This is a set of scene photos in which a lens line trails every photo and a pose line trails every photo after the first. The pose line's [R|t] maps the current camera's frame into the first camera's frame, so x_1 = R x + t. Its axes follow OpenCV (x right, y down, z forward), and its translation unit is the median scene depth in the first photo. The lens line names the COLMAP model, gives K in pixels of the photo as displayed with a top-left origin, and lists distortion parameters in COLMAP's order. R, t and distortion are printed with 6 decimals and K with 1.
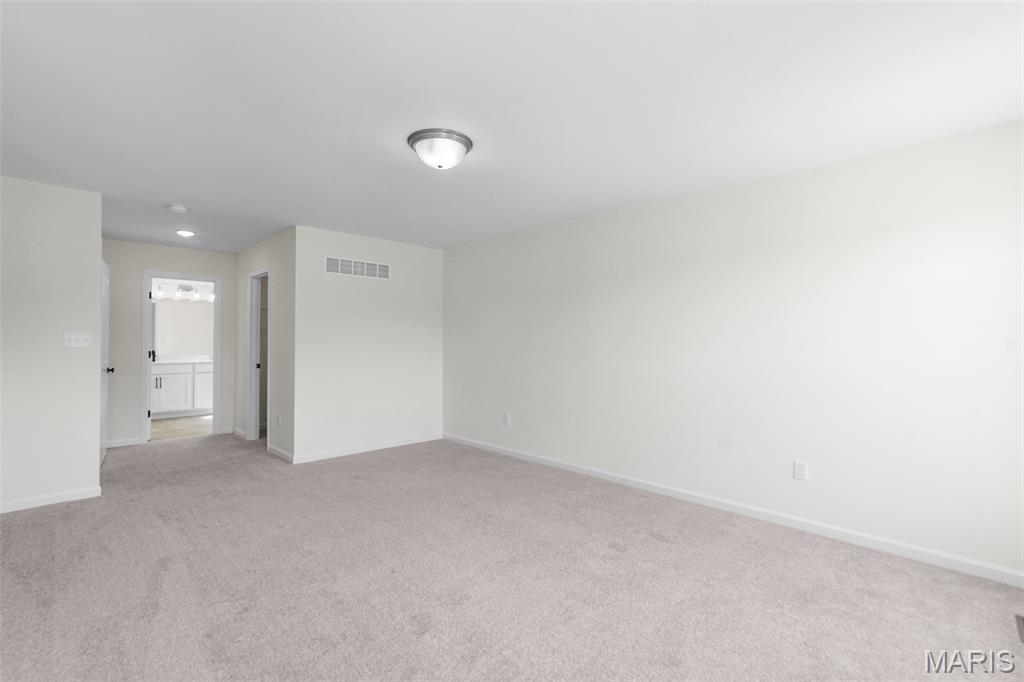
lens RADIAL K [[471.2, 0, 512.1], [0, 471.2, 339.3], [0, 0, 1]] dist [-0.001687, 0.000784]
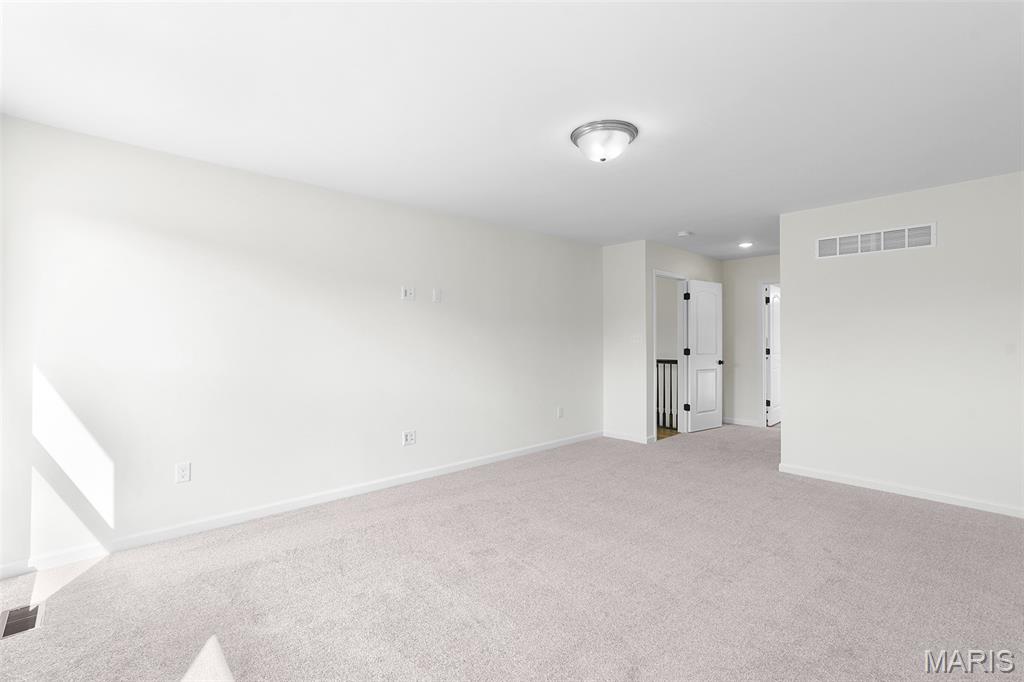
lens RADIAL K [[471.2, 0, 512.1], [0, 471.2, 340.2], [0, 0, 1]] dist [-0.001687, 0.000784]
pose [[-0.037500, -0.001793, -0.999295, 0.454384], [0.000097, 0.999998, -0.001798, 0.006482], [0.999297, -0.000165, -0.037500, 0.468700]]
